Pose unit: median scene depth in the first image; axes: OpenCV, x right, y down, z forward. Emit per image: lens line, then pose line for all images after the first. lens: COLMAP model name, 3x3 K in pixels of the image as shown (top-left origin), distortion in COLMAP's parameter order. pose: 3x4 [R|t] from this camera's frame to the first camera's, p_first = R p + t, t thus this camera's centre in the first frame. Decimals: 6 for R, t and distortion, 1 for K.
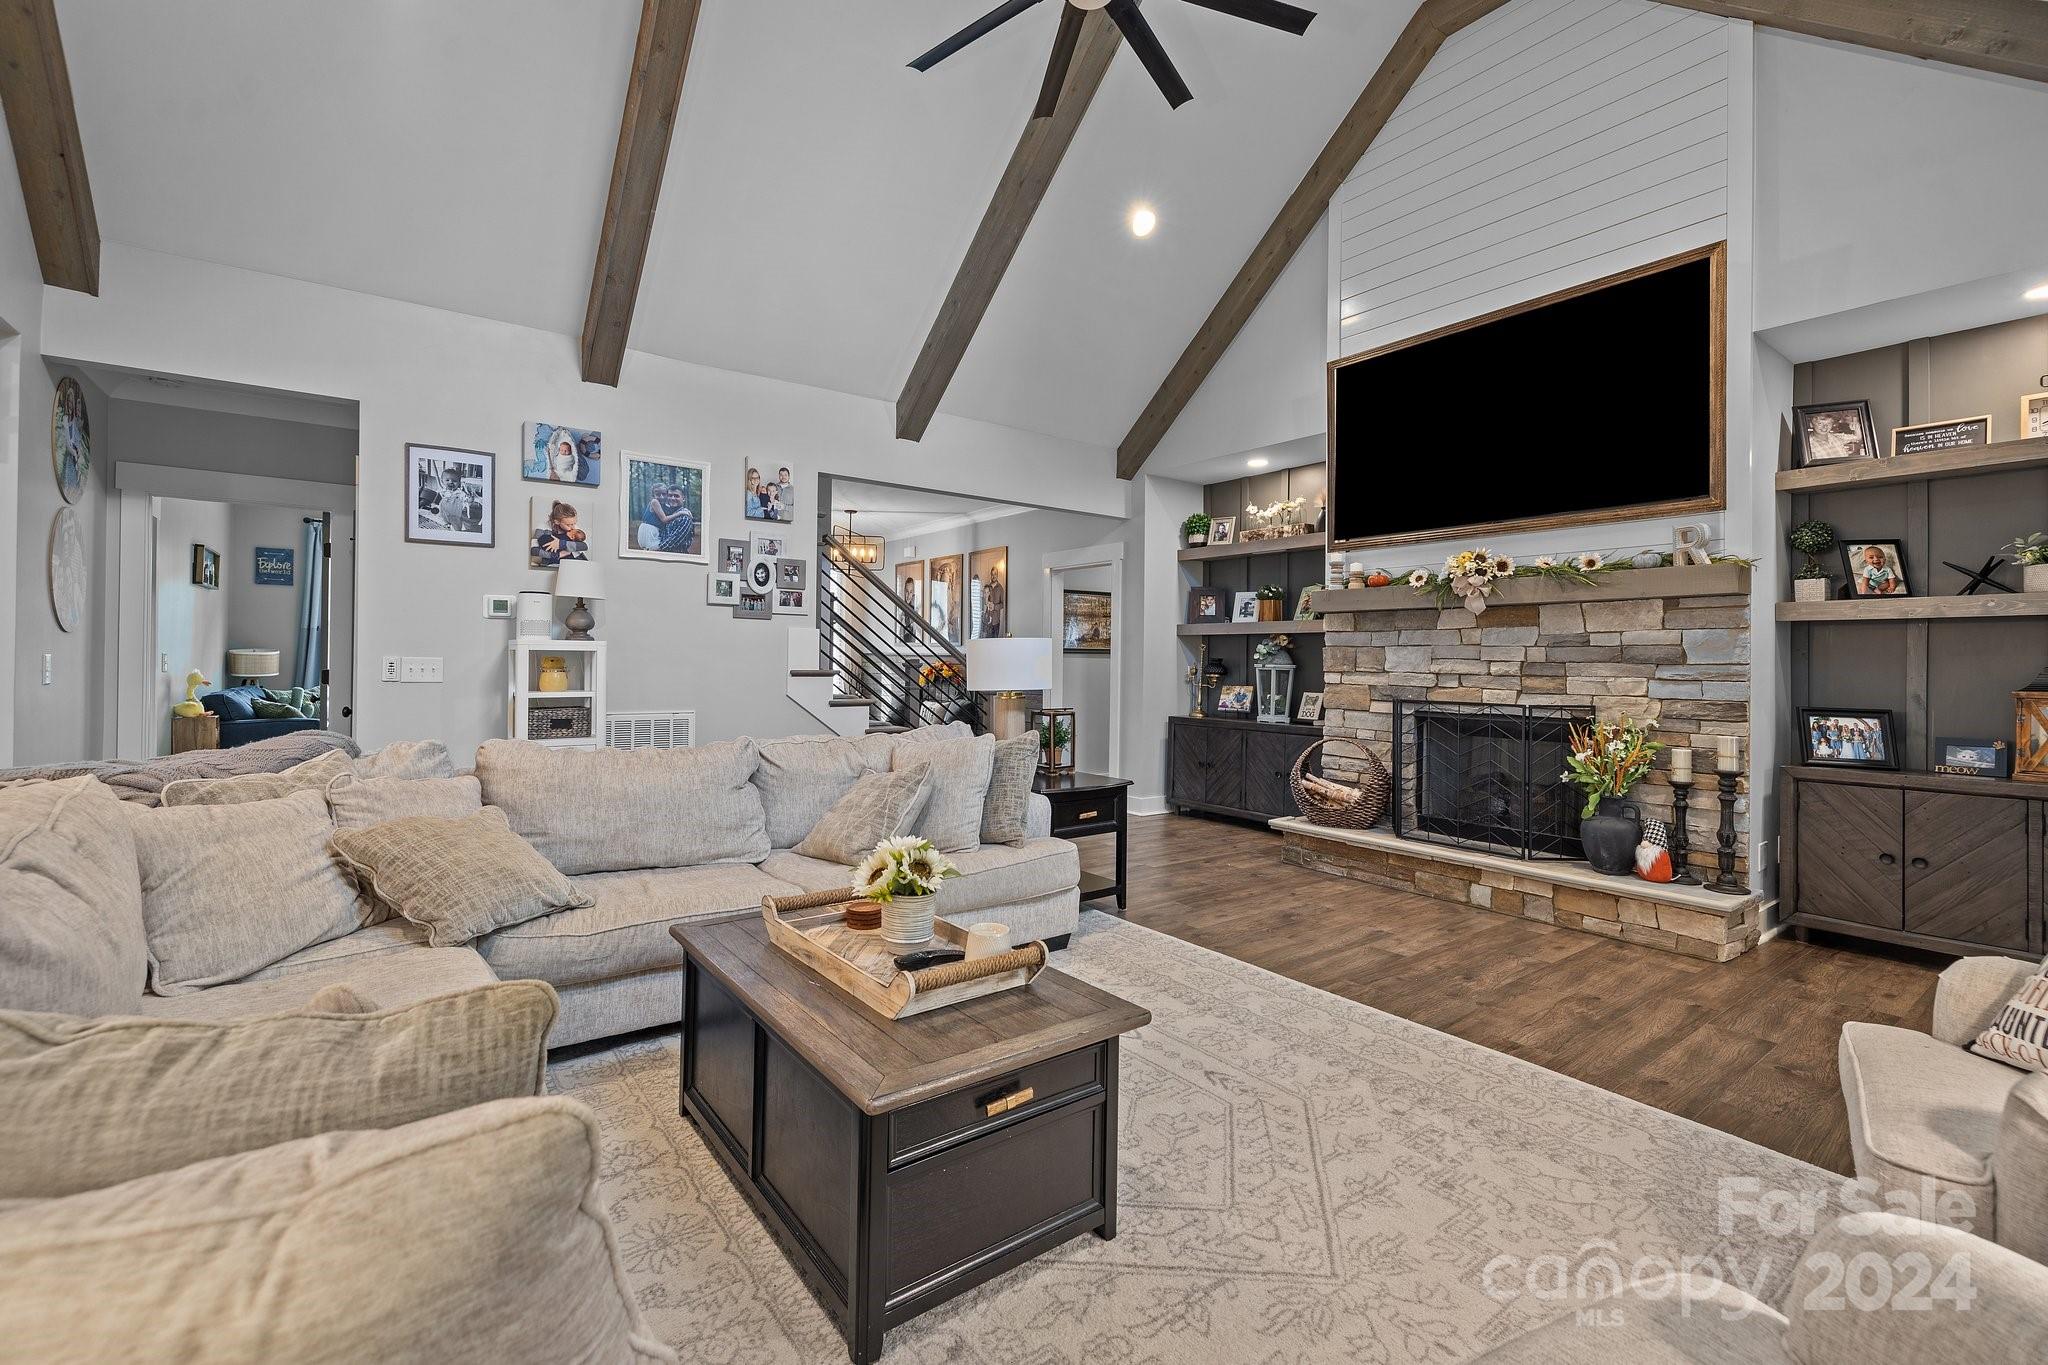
lens RADIAL K [[865.0, 0, 1031.4], [0, 865.0, 660.9], [0, 0, 1]] dist [-0.003316, -0.000239]
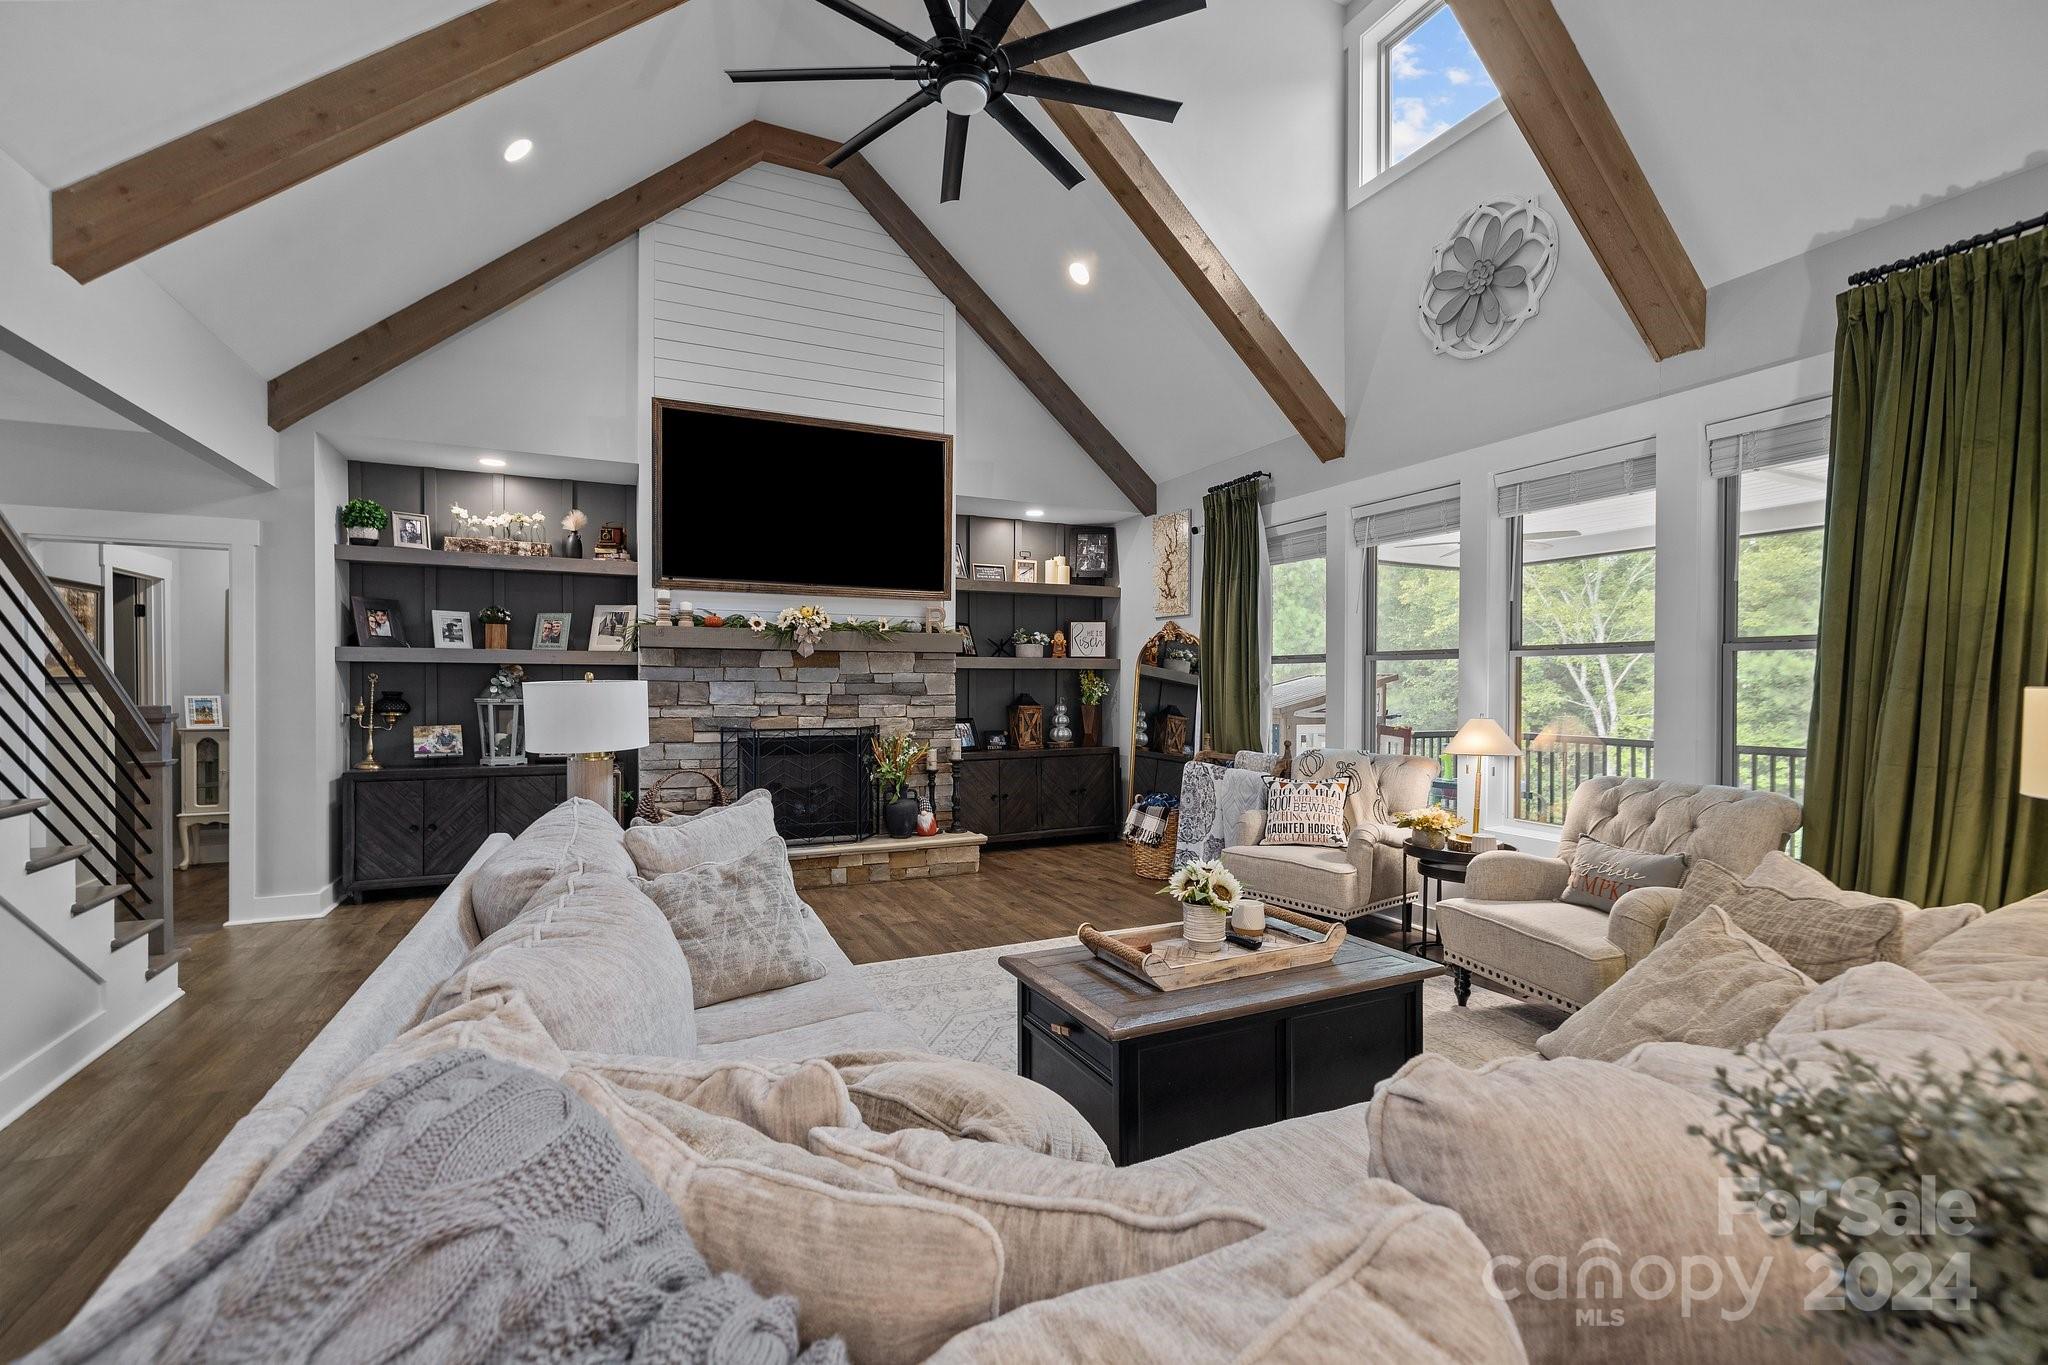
lens RADIAL K [[865.0, 0, 1004.5], [0, 865.0, 691.7], [0, 0, 1]] dist [-0.003316, -0.000239]
pose [[0.210406, -0.021654, 0.977374, -0.654634], [-0.001197, 0.999748, 0.022408, -0.032810], [-0.977613, -0.005885, 0.210328, 0.462429]]
